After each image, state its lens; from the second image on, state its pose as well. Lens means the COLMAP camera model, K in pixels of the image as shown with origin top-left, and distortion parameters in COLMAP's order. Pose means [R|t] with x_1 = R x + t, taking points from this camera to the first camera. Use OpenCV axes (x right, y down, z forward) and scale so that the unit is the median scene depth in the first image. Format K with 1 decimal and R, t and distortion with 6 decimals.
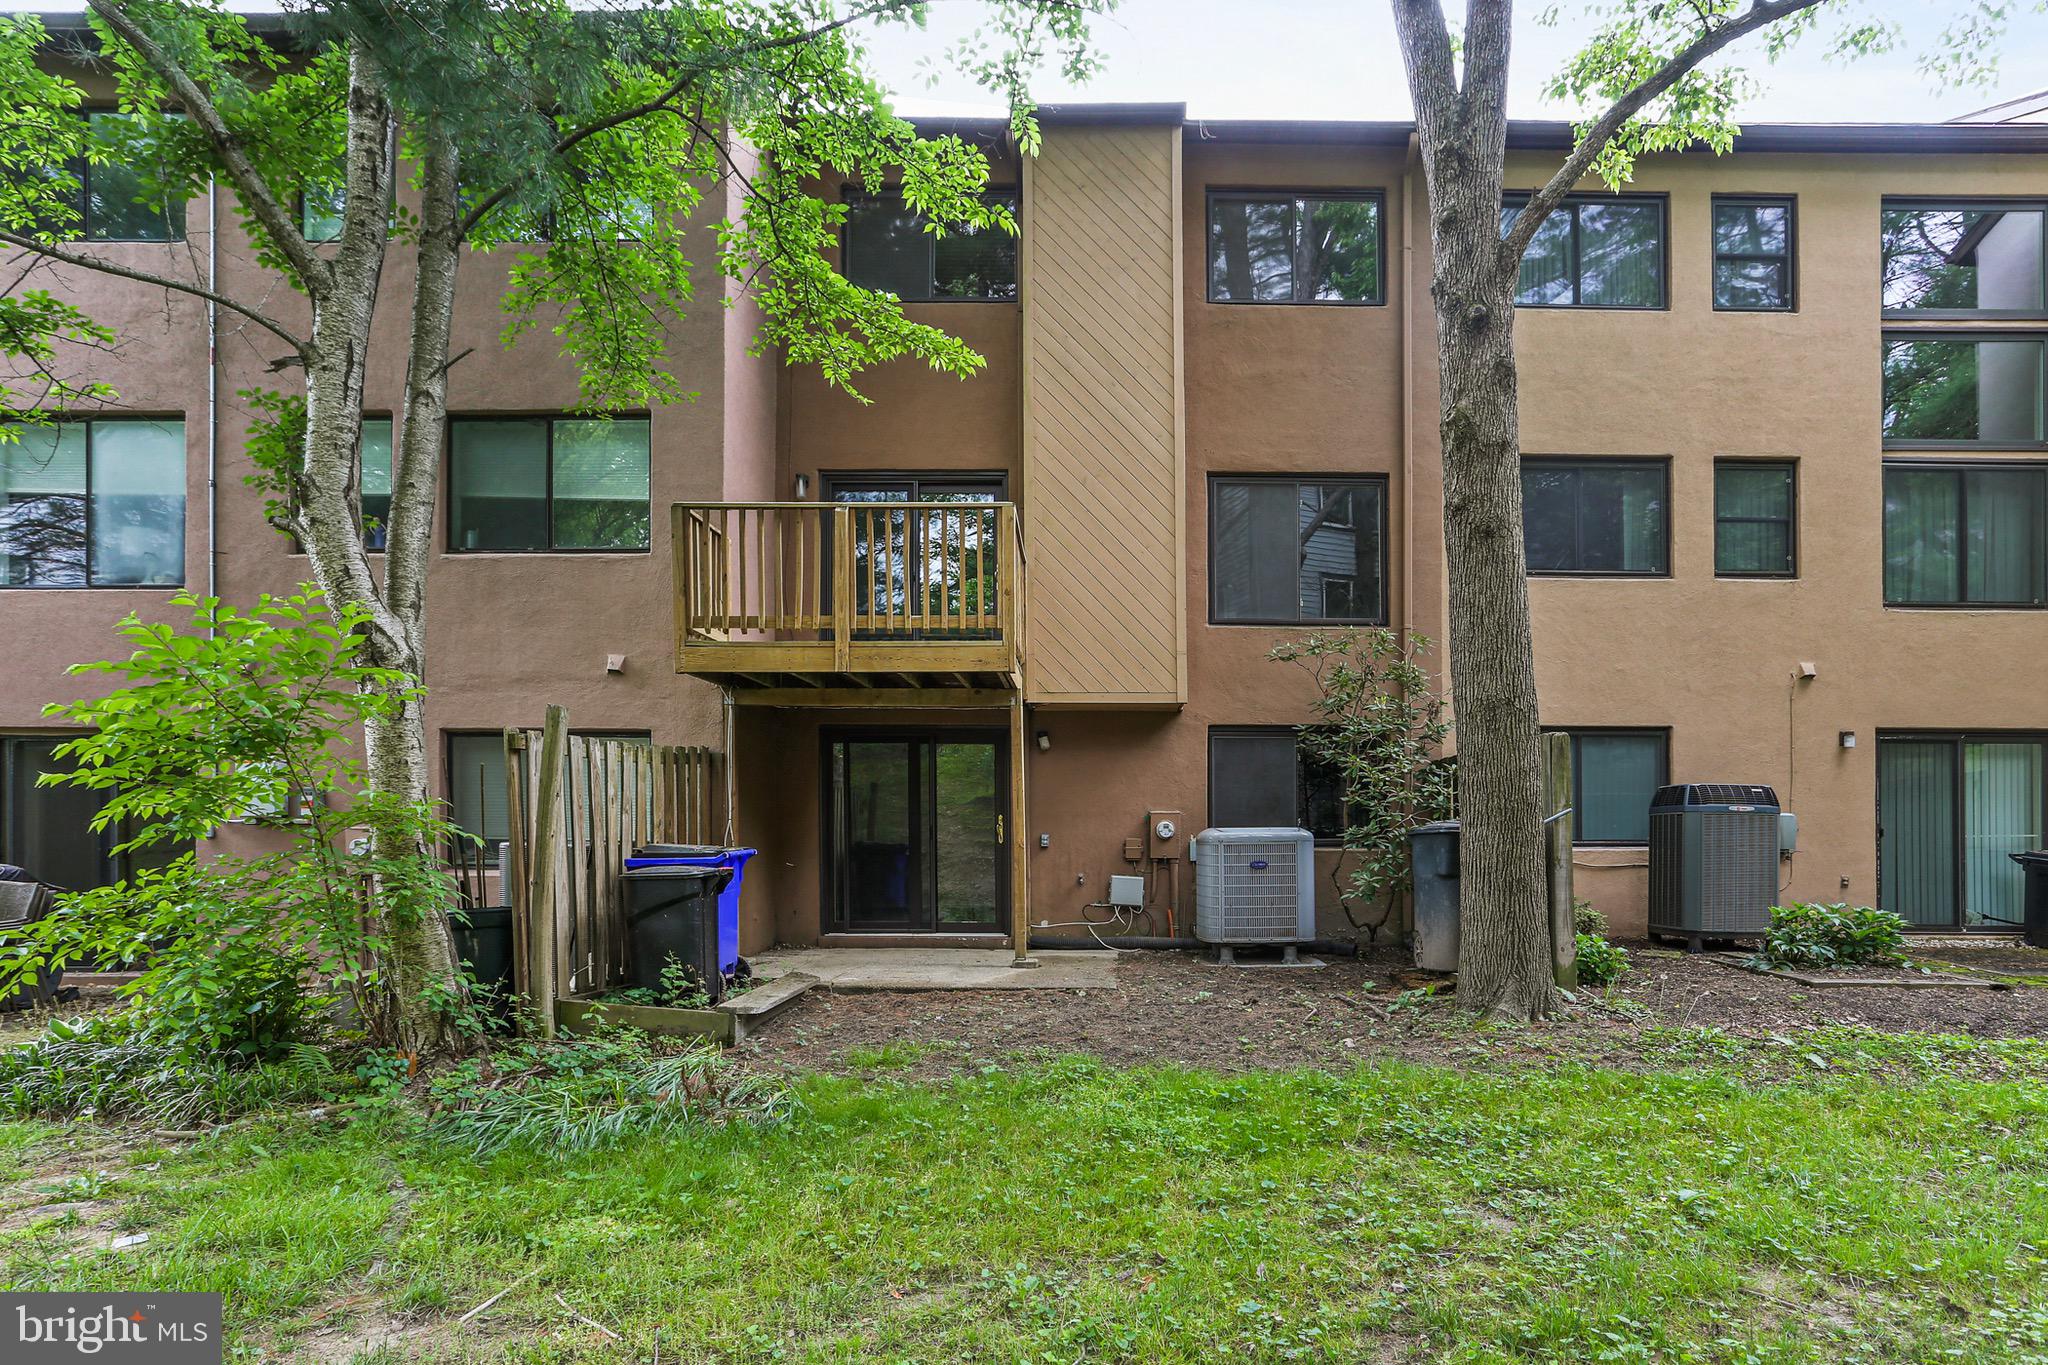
lens RADIAL K [[1079.4, 0, 1052.6], [0, 1079.4, 731.3], [0, 0, 1]] dist [-0.031749, 0.014459]
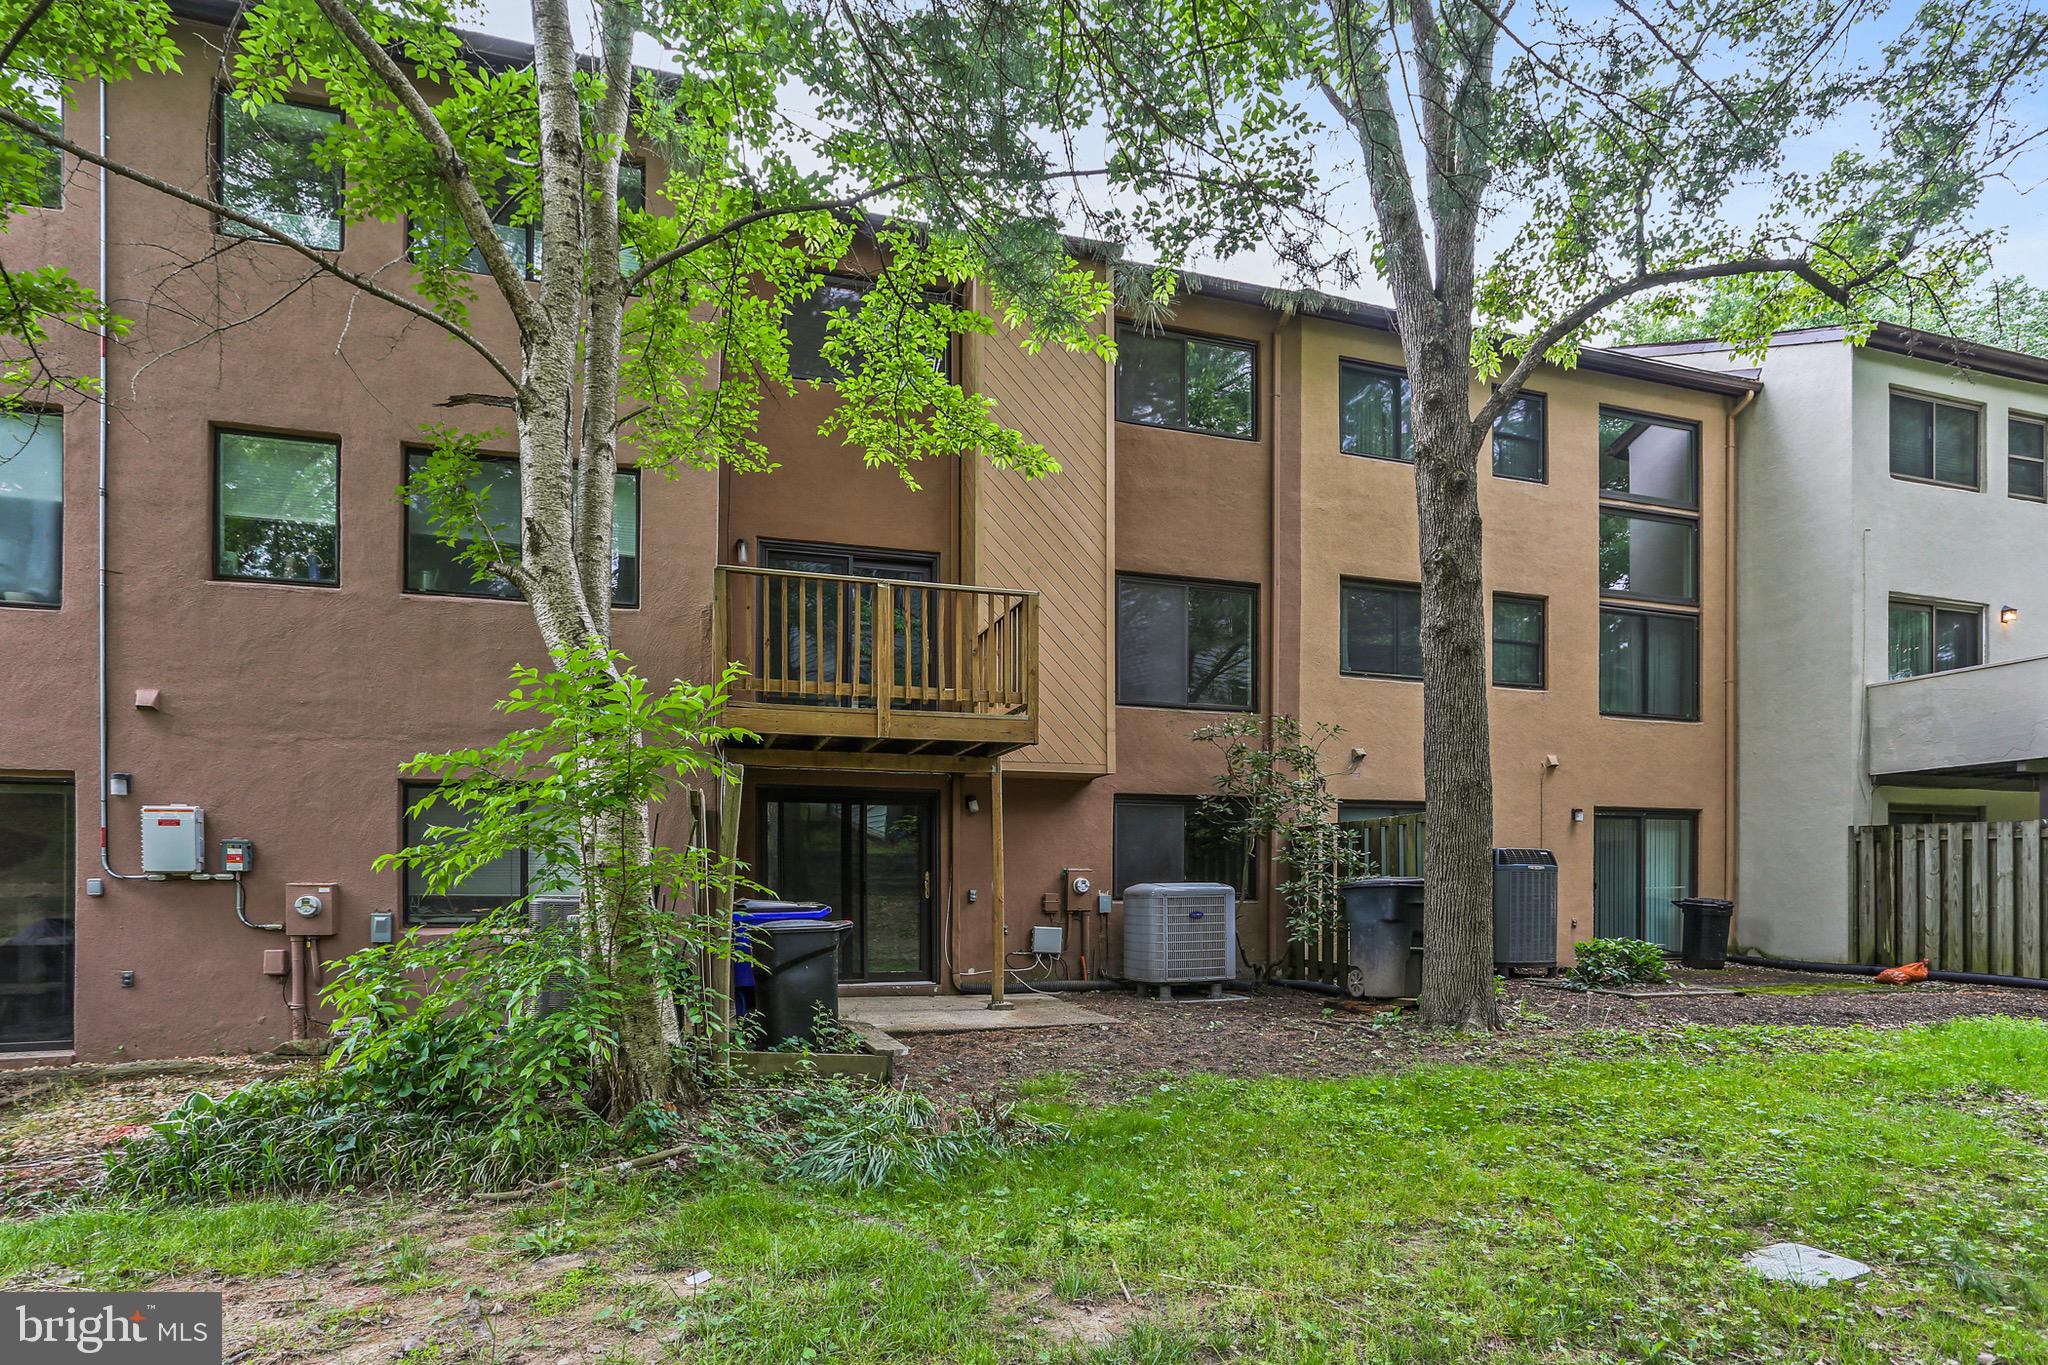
lens RADIAL K [[1031.7, 0, 1009.3], [0, 1031.7, 792.9], [0, 0, 1]] dist [-0.042550, 0.026042]
pose [[0.959923, 0.022372, 0.279370, -0.314944], [-0.022237, 0.999746, -0.003652, 0.000860], [-0.279381, -0.002707, 0.960177, -0.013152]]
